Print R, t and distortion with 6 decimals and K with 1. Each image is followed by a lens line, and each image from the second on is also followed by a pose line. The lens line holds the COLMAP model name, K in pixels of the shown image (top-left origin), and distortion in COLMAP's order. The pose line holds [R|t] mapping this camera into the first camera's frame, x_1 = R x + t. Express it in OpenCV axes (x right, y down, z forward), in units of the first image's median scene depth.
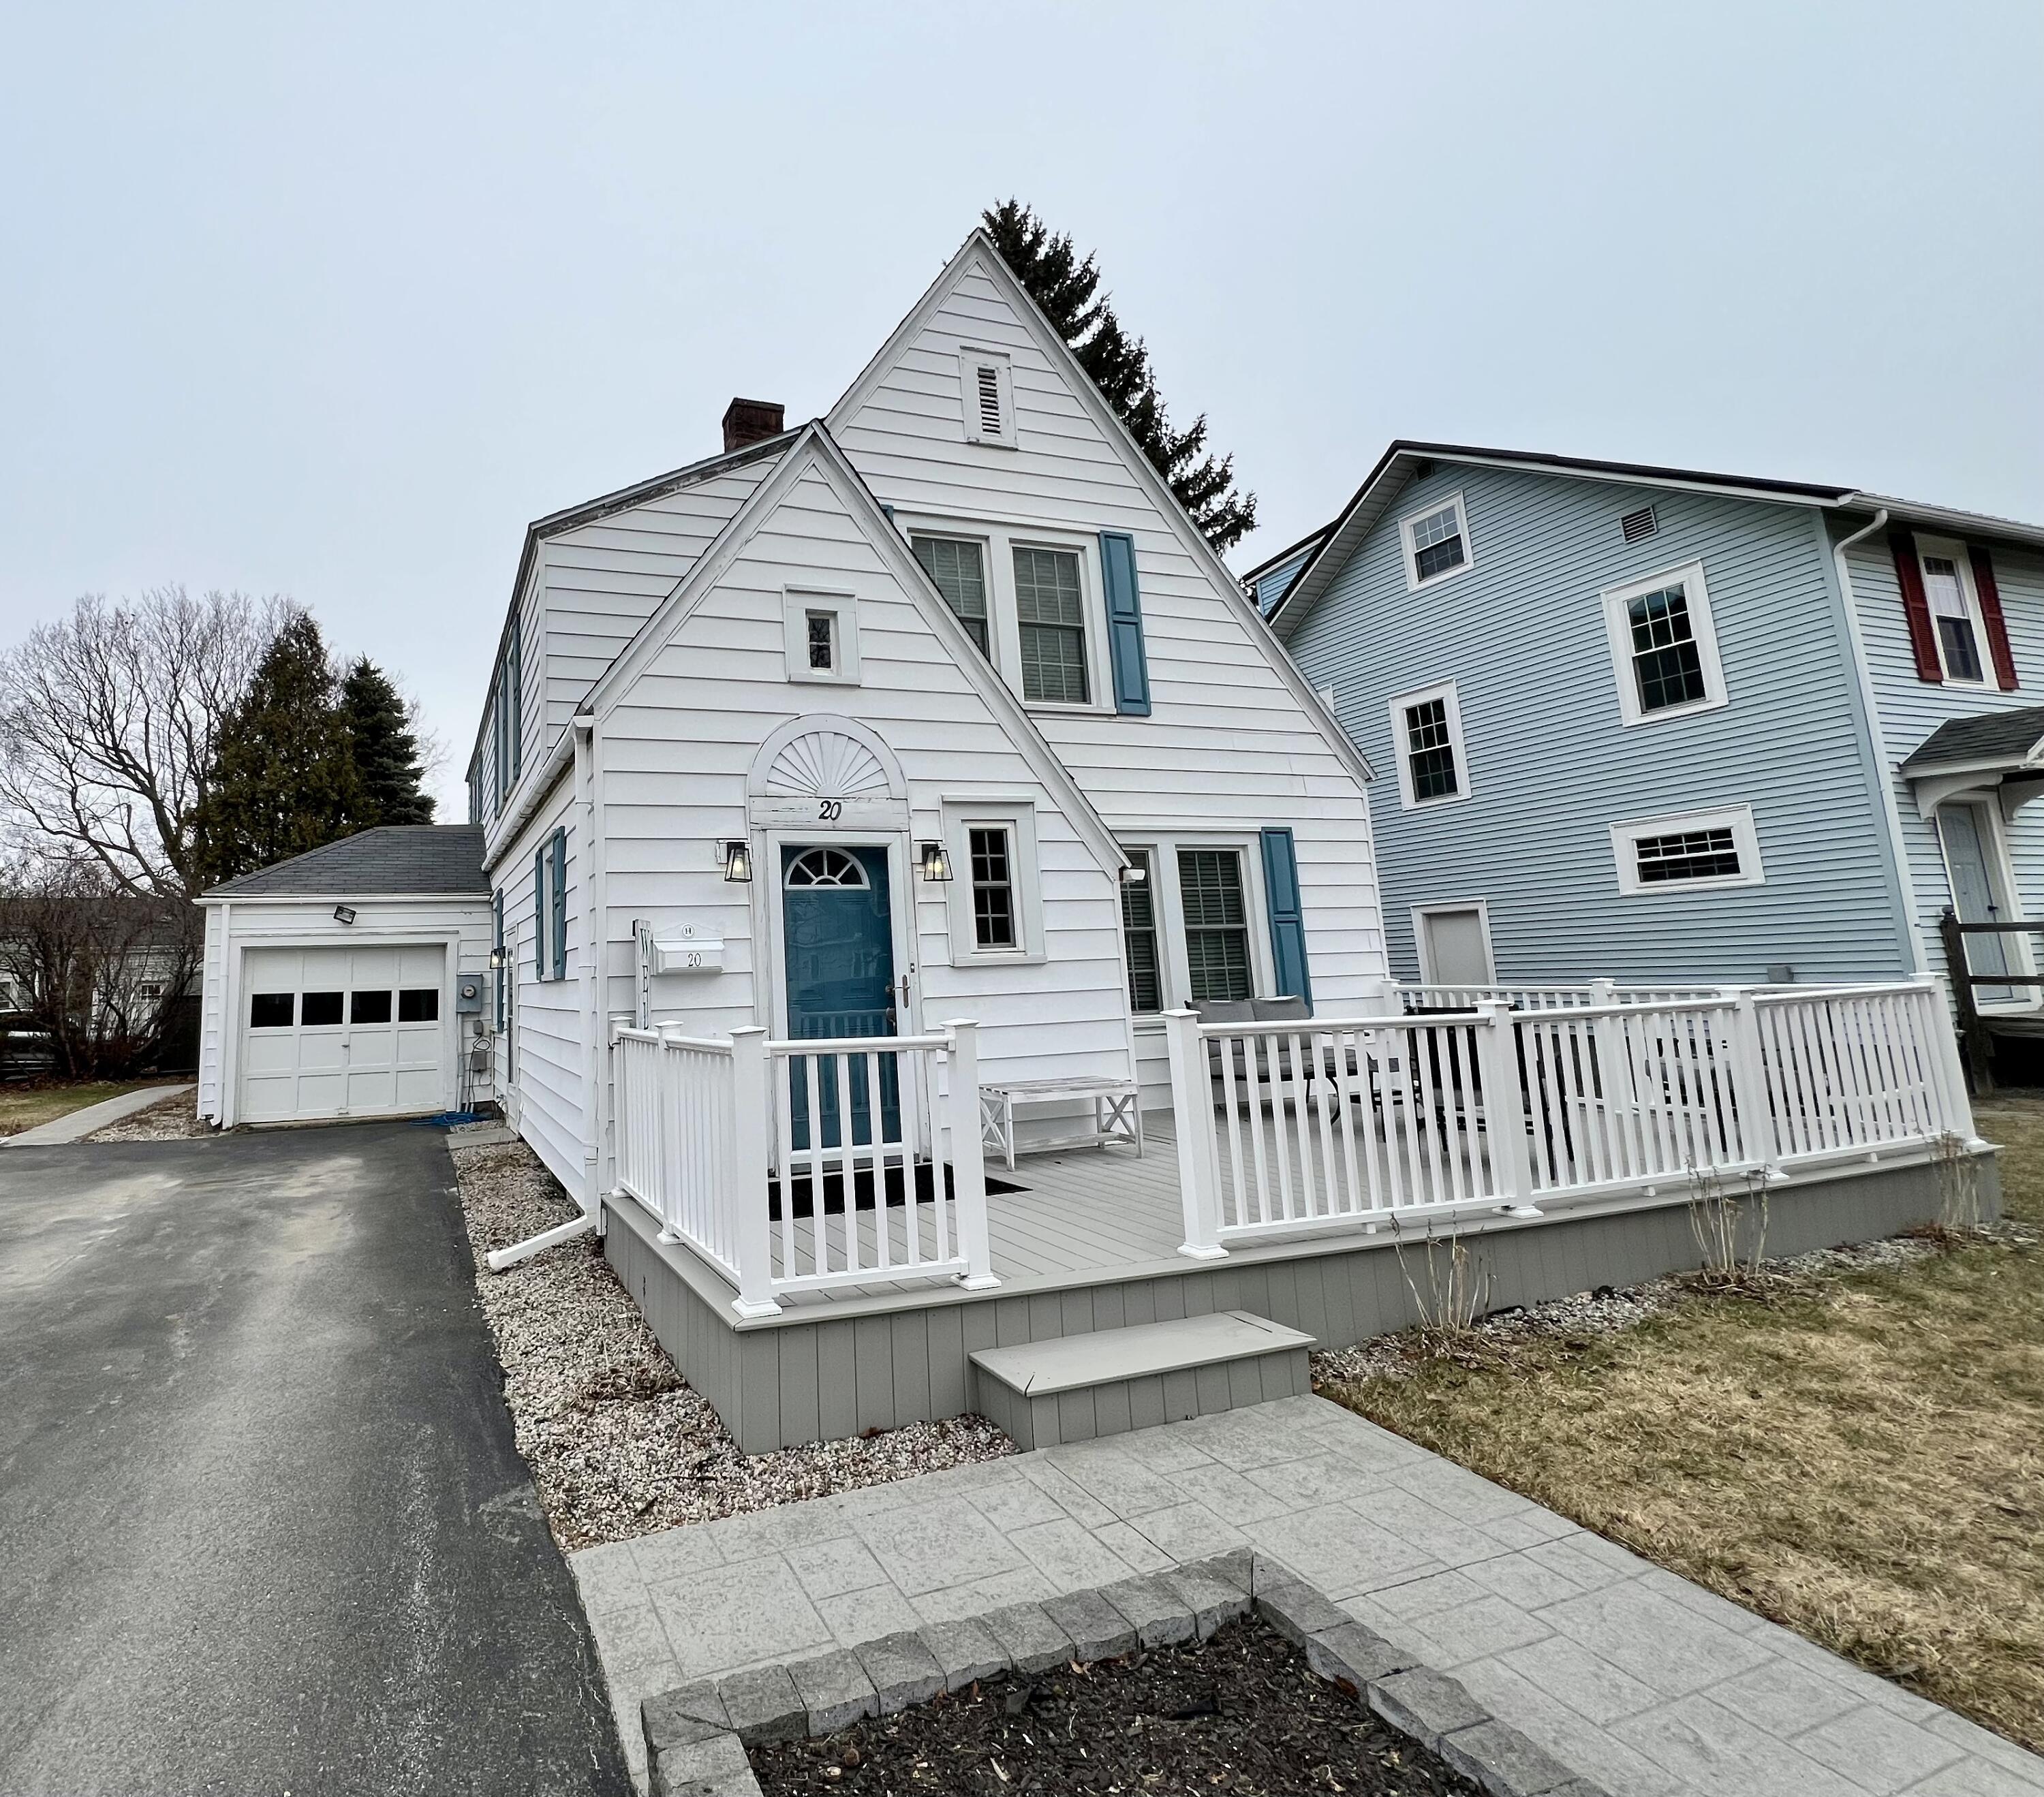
lens RADIAL K [[1028.2, 0, 766.7], [0, 1028.2, 832.1], [0, 0, 1]] dist [-0.004574, 0.000762]
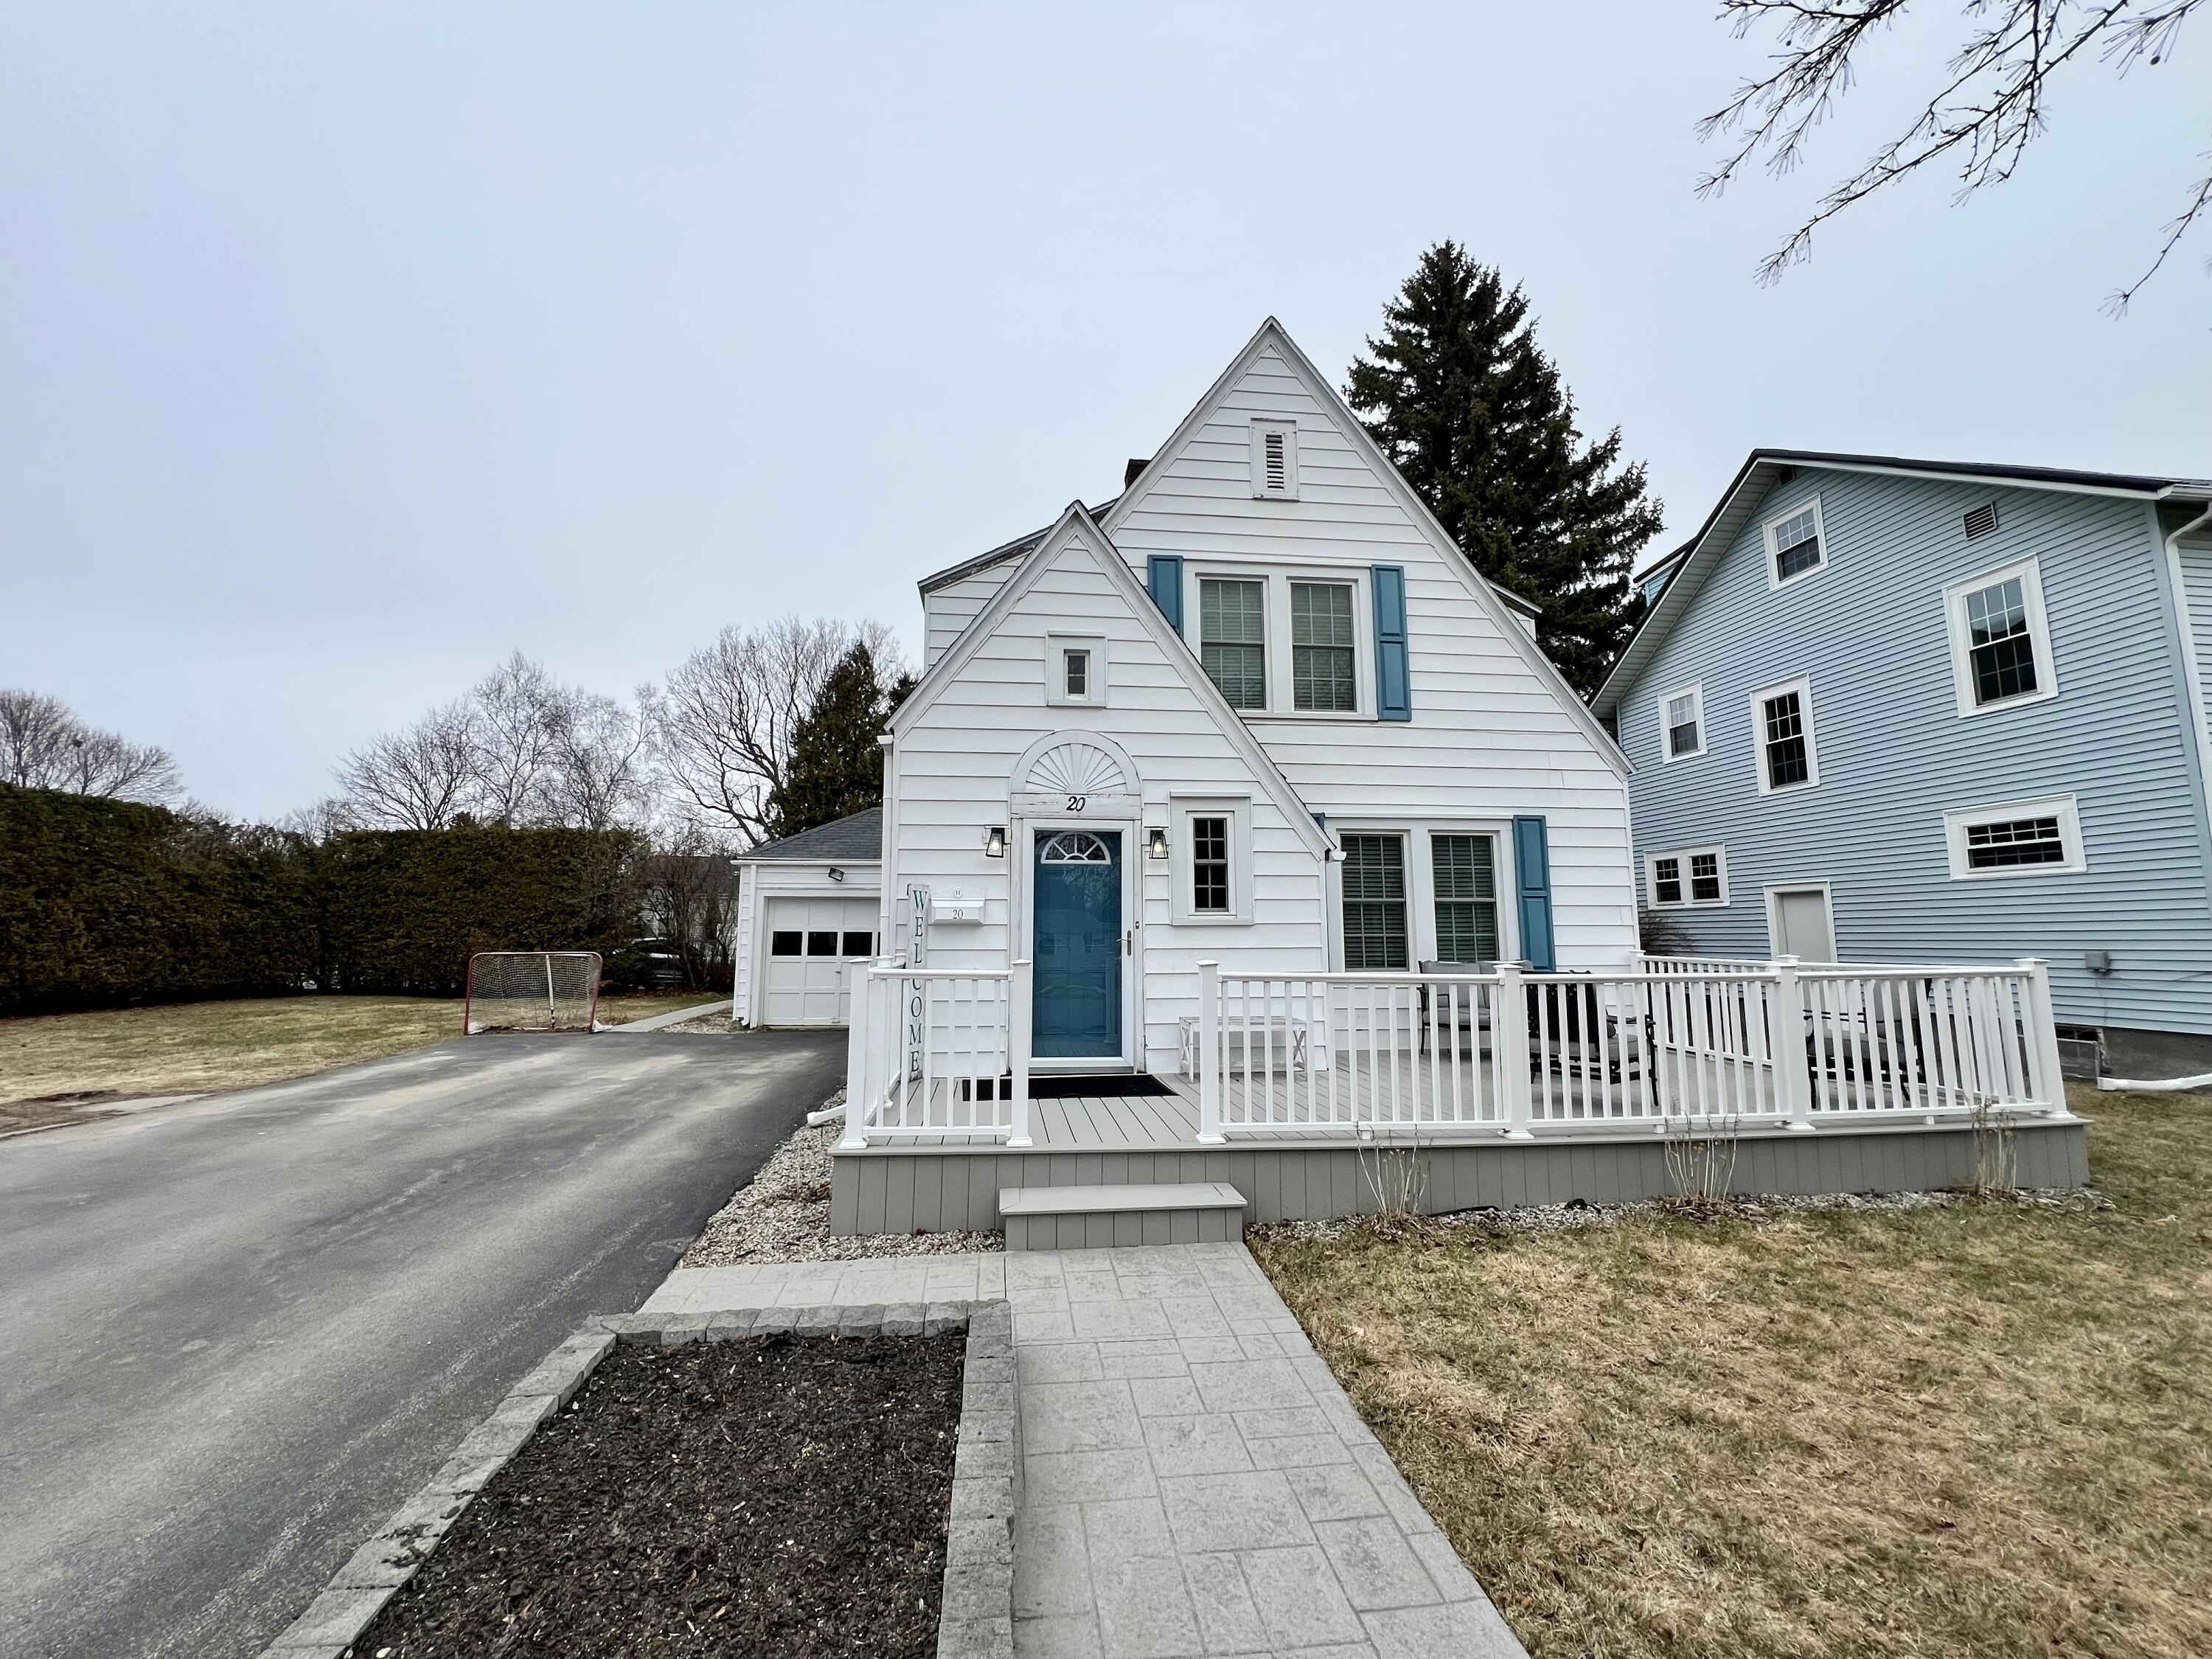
lens RADIAL K [[882.1, 0, 1109.2], [0, 882.1, 834.2], [0, 0, 1]] dist [-0.004189, 0.000760]
pose [[0.979616, 0.010453, -0.200609, 0.232456], [-0.004293, 0.999506, 0.031120, -0.012482], [0.200835, -0.029624, 0.979177, -0.067242]]
